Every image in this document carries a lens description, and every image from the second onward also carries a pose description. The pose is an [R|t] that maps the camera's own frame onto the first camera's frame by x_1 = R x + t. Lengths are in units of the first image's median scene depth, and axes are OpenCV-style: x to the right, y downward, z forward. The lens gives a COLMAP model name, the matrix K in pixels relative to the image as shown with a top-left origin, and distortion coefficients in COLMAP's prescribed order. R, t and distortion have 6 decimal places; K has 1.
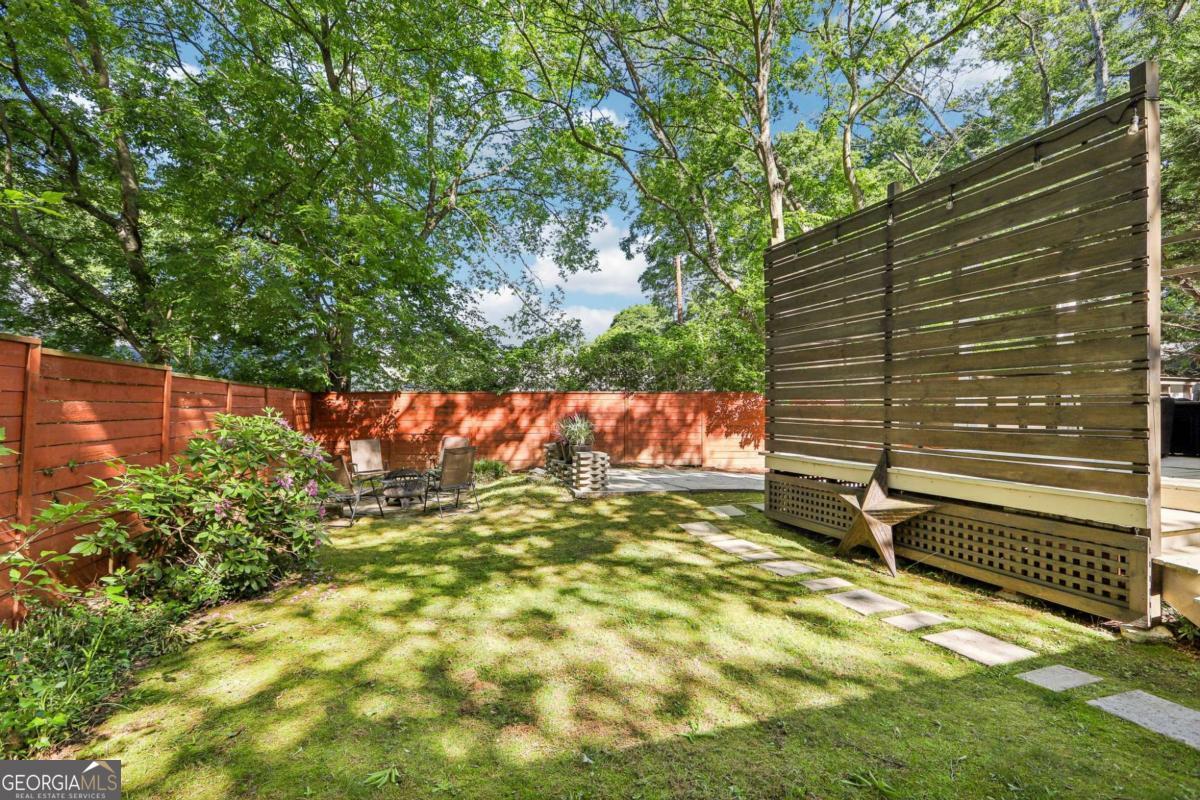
lens RADIAL K [[538.0, 0, 600.1], [0, 538.0, 399.6], [0, 0, 1]] dist [0.003281, 0.000483]
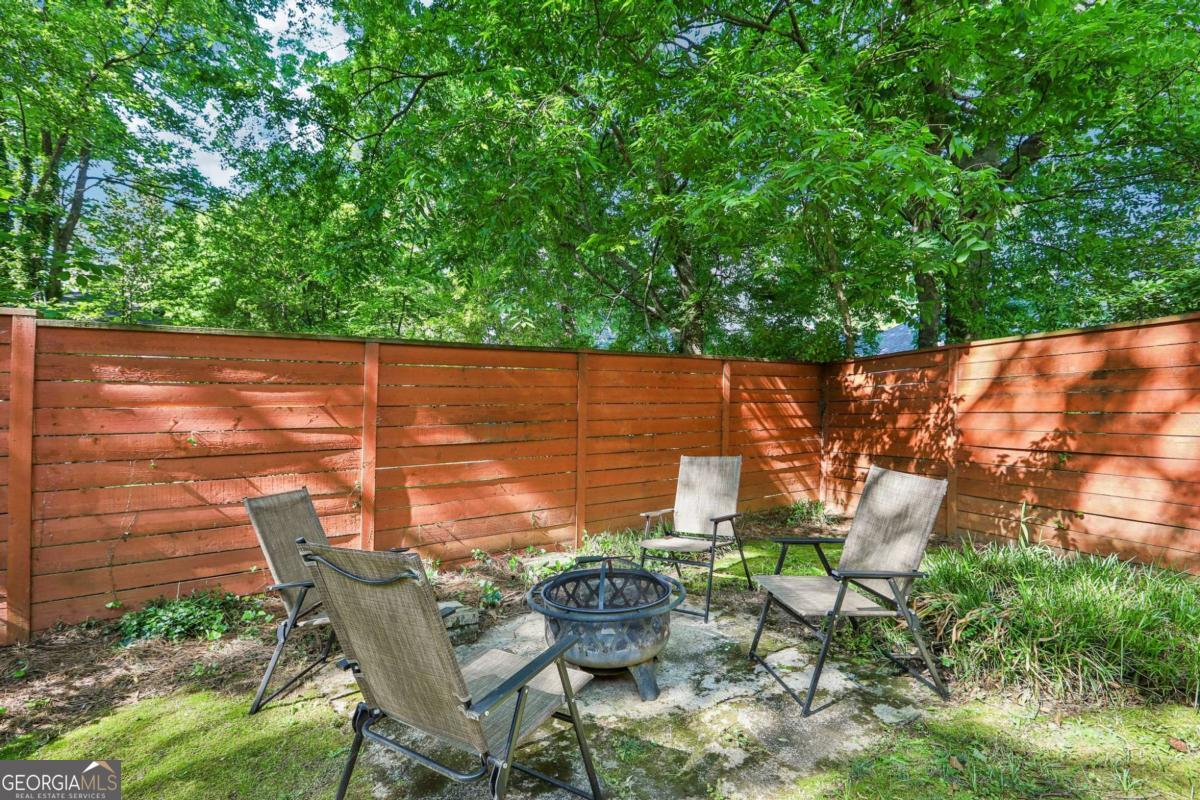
lens RADIAL K [[538.0, 0, 594.7], [0, 538.0, 405.9], [0, 0, 1]] dist [0.003281, 0.000483]
pose [[0.235978, -0.005275, -0.971744, -0.040789], [0.031713, 0.999494, 0.002275, 0.020820], [0.971241, -0.031354, 0.236026, 0.628130]]
